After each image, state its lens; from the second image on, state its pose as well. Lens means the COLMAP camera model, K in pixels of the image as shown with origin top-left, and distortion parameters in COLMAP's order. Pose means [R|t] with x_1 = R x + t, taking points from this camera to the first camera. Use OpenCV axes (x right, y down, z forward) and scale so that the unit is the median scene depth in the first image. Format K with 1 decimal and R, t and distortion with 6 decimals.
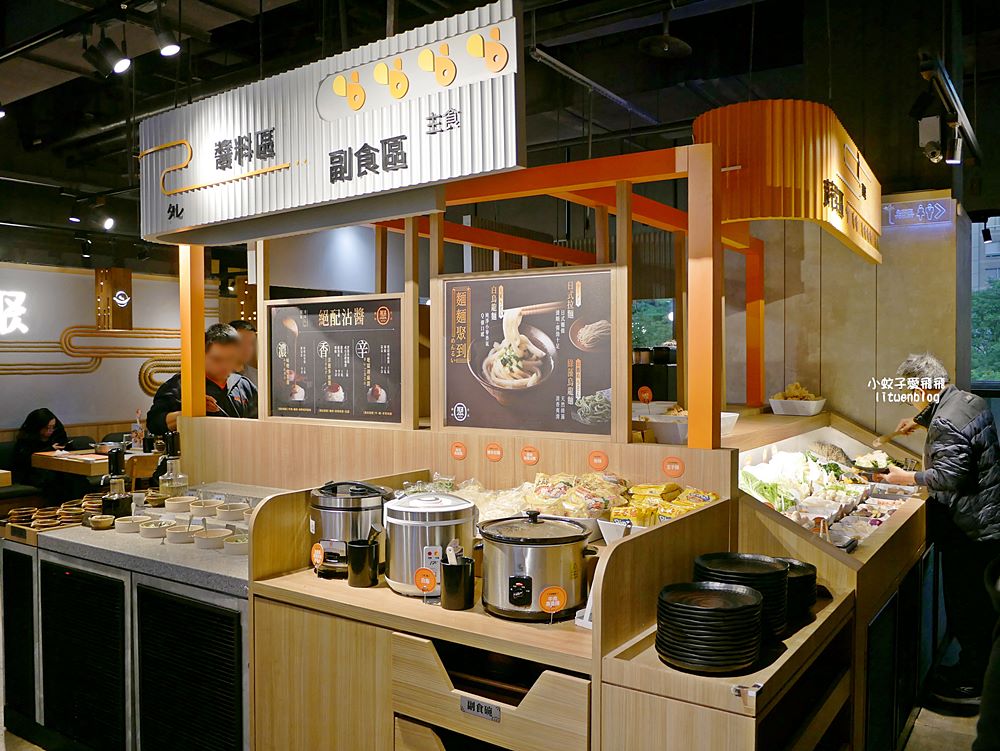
lens RADIAL K [[833.1, 0, 503.6], [0, 833.1, 379.2], [0, 0, 1]] dist [-0.044316, 0.009999]
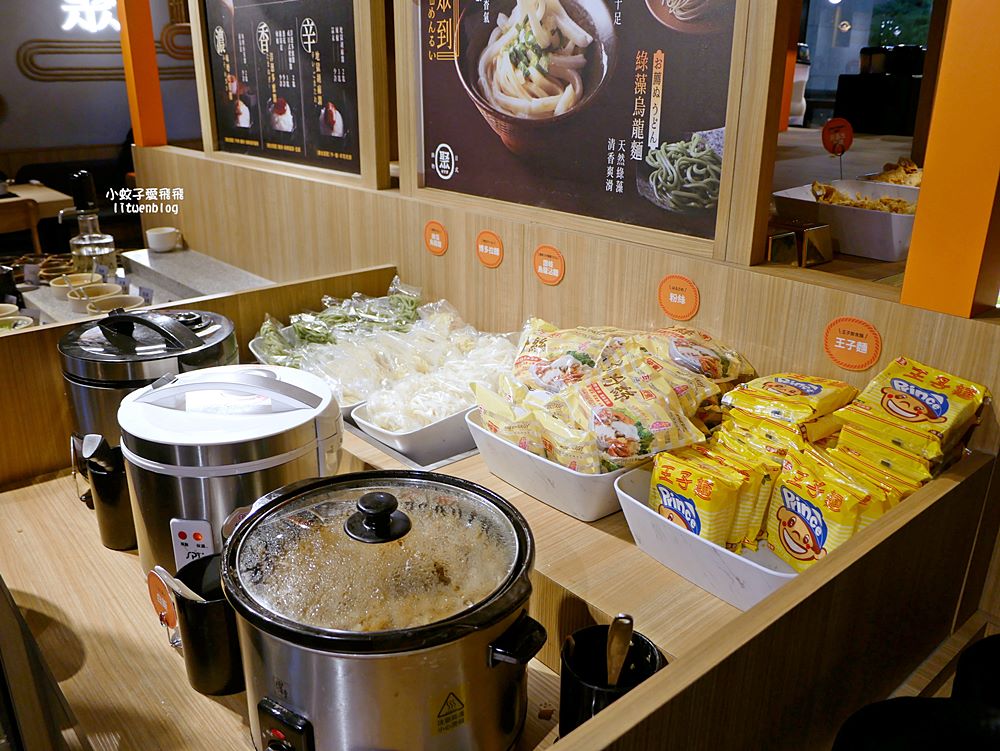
lens RADIAL K [[833.1, 0, 496.9], [0, 833.1, 370.9], [0, 0, 1]] dist [-0.044316, 0.009999]
pose [[0.965551, 0.096455, -0.241677, 0.120047], [-0.013453, 0.946024, 0.323817, -0.004991], [0.259866, -0.309411, 0.914732, 0.520113]]
